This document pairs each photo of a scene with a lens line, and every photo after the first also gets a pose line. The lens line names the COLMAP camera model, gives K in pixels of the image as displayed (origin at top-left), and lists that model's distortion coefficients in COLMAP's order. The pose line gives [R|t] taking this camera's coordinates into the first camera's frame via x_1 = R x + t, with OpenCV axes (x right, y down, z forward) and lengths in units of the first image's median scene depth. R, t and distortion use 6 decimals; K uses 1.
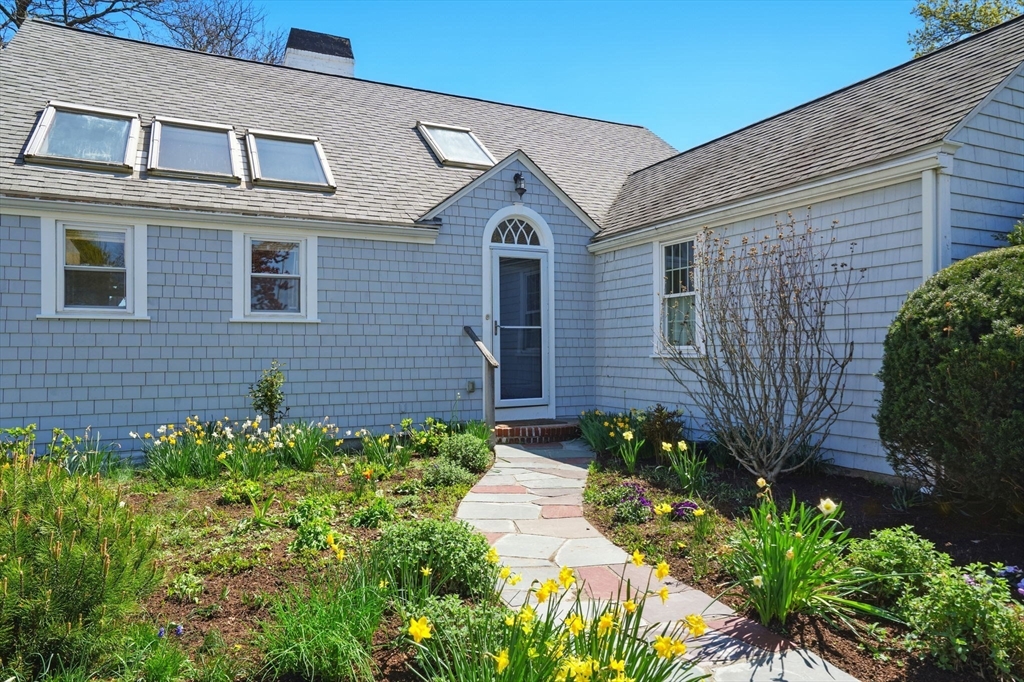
lens RADIAL K [[665.3, 0, 511.5], [0, 665.3, 342.6], [0, 0, 1]] dist [0.011345, 0.001729]
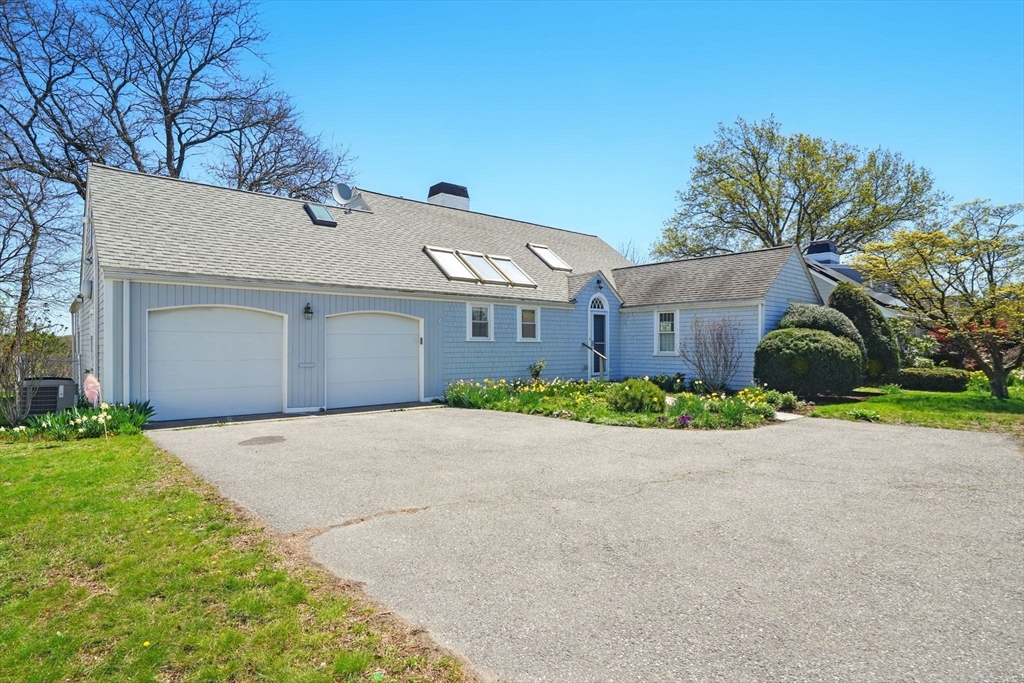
lens RADIAL K [[554.9, 0, 512.0], [0, 554.9, 343.5], [0, 0, 1]] dist [-0.001834, -0.000054]
pose [[0.959181, 0.004401, 0.282760, -0.990077], [-0.006690, 0.999952, 0.007130, -0.039117], [-0.282715, -0.008731, 0.959164, -0.980207]]
